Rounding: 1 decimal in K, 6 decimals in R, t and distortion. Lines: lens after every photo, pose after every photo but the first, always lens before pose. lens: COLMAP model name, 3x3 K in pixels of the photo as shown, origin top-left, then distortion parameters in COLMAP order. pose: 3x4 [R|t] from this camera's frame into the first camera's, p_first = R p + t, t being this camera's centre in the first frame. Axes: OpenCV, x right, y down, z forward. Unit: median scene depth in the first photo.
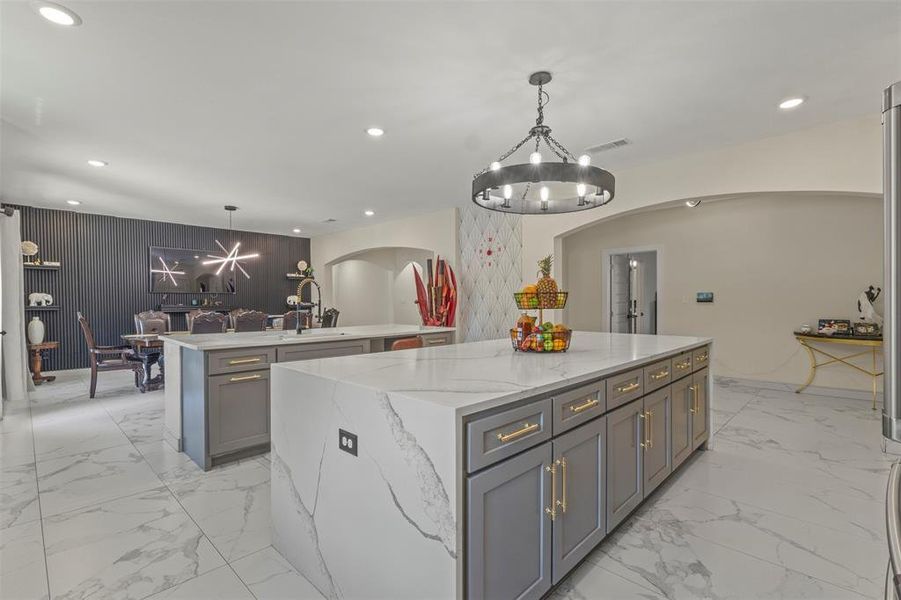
lens RADIAL K [[414.8, 0, 441.8], [0, 414.8, 331.5], [0, 0, 1]] dist [0.006009, -0.000887]
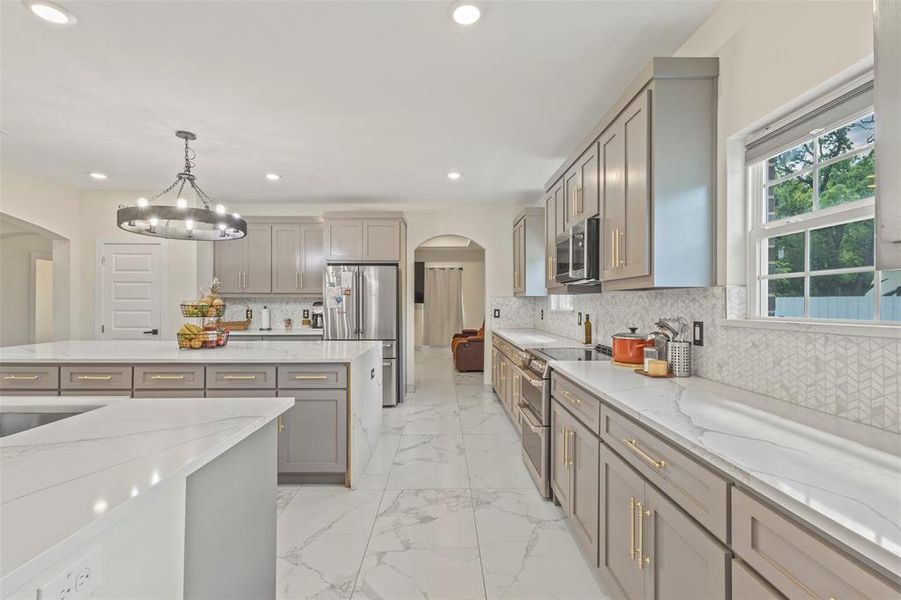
lens RADIAL K [[414.8, 0, 446.6], [0, 414.8, 301.4], [0, 0, 1]] dist [0.006009, -0.000887]
pose [[-0.708958, 0.005876, 0.705226, -0.557528], [0.049589, 0.997906, 0.041536, -0.053006], [-0.703505, 0.064418, -0.707765, 0.599458]]
